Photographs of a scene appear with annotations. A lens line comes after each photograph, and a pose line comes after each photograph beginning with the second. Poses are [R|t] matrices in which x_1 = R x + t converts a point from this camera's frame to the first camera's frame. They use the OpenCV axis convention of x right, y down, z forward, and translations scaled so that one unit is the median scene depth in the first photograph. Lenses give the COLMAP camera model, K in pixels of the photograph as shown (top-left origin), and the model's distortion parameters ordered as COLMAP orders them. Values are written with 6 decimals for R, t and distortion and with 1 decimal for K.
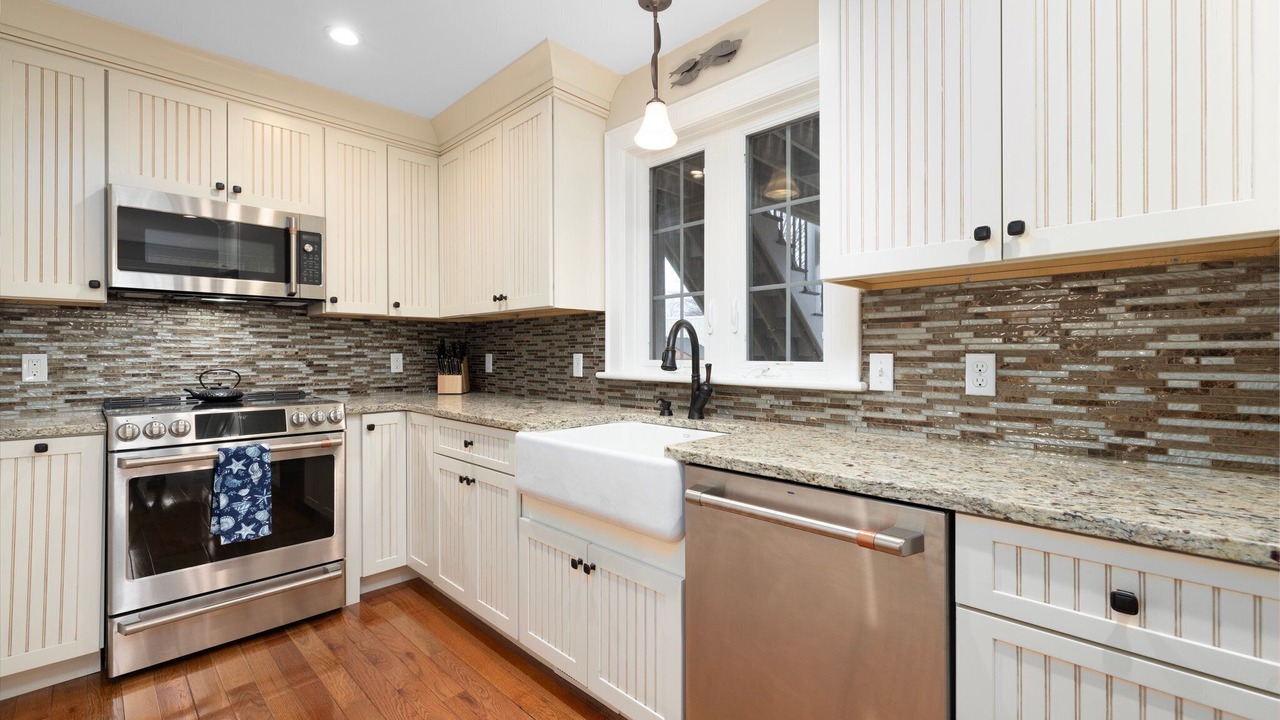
lens RADIAL K [[538.3, 0, 634.7], [0, 538.3, 353.2], [0, 0, 1]] dist [-0.001308, -0.000121]
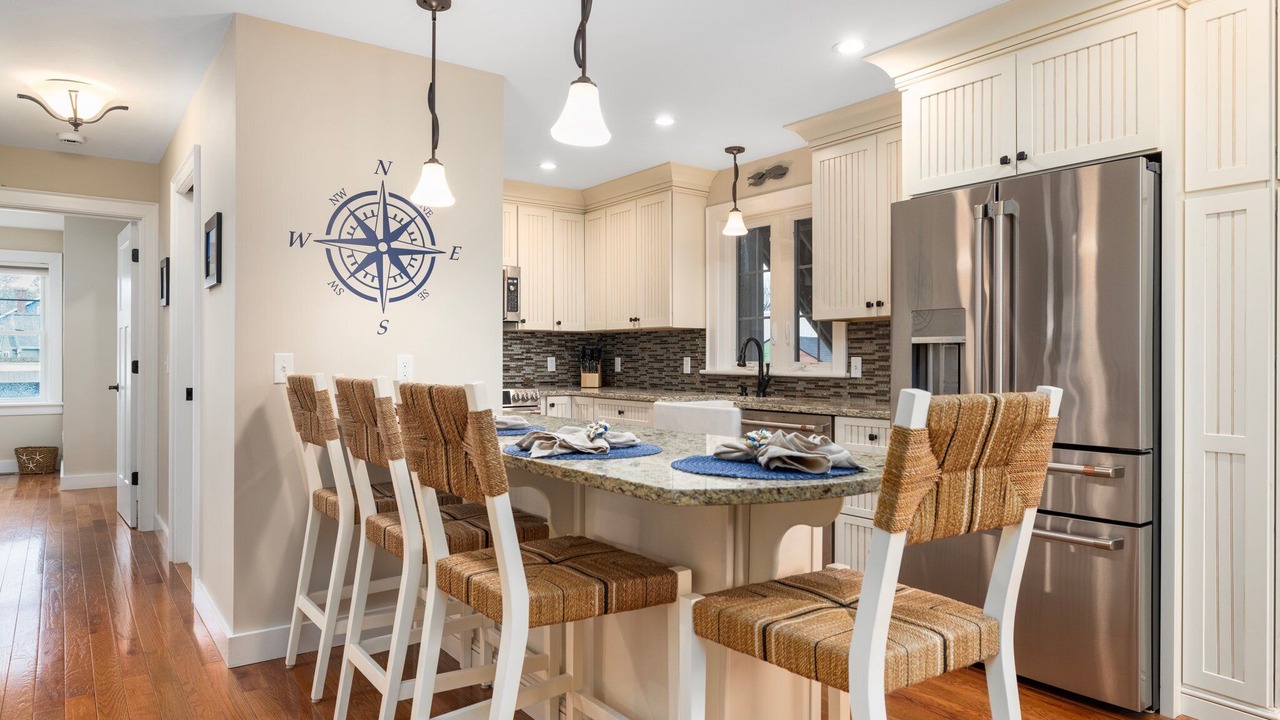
lens RADIAL K [[775.4, 0, 638.3], [0, 775.4, 357.2], [0, 0, 1]] dist [0.002046, 0.000255]
pose [[0.989114, 0.001061, -0.147149, 0.079447], [-0.001230, 0.999999, -0.001062, 0.003340], [0.147147, 0.001231, 0.989114, -1.198695]]
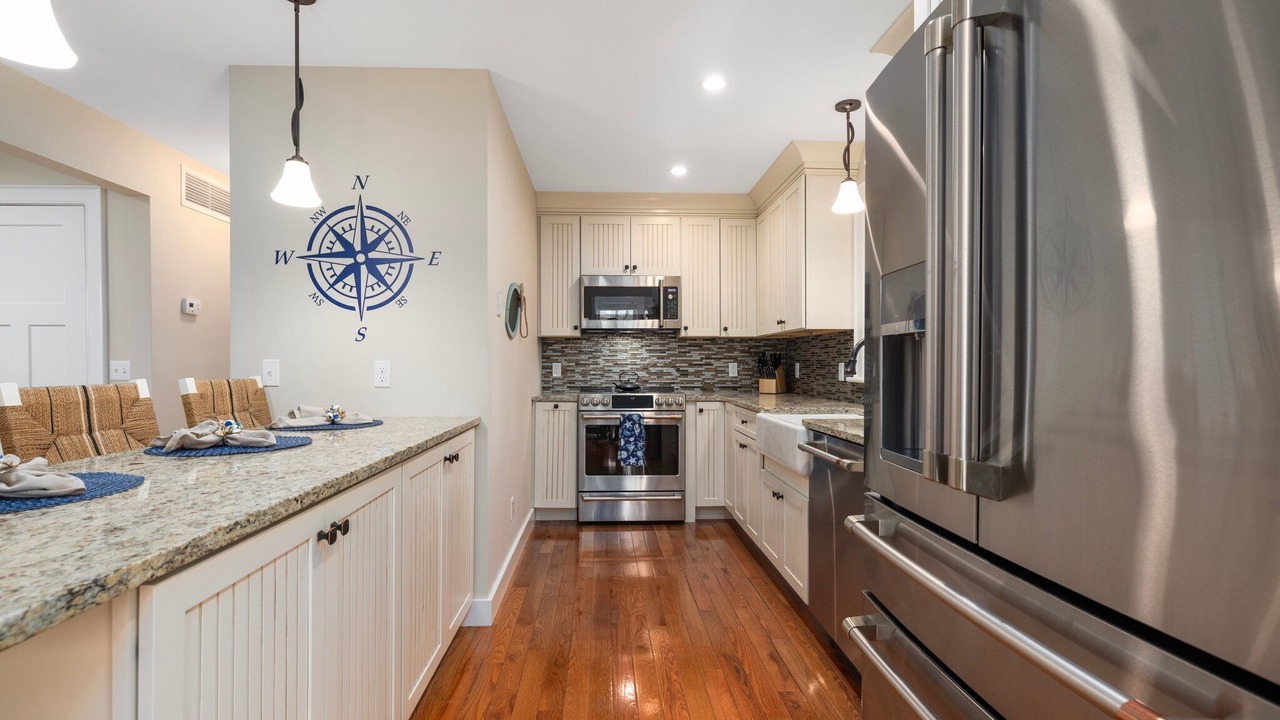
lens RADIAL K [[596.2, 0, 634.6], [0, 596.2, 367.9], [0, 0, 1]] dist [-0.003400, -0.000114]
pose [[0.739645, 0.004976, -0.672979, 0.540583], [-0.000328, 0.999975, 0.007034, 0.003671], [0.672997, -0.004982, 0.739628, -0.408360]]
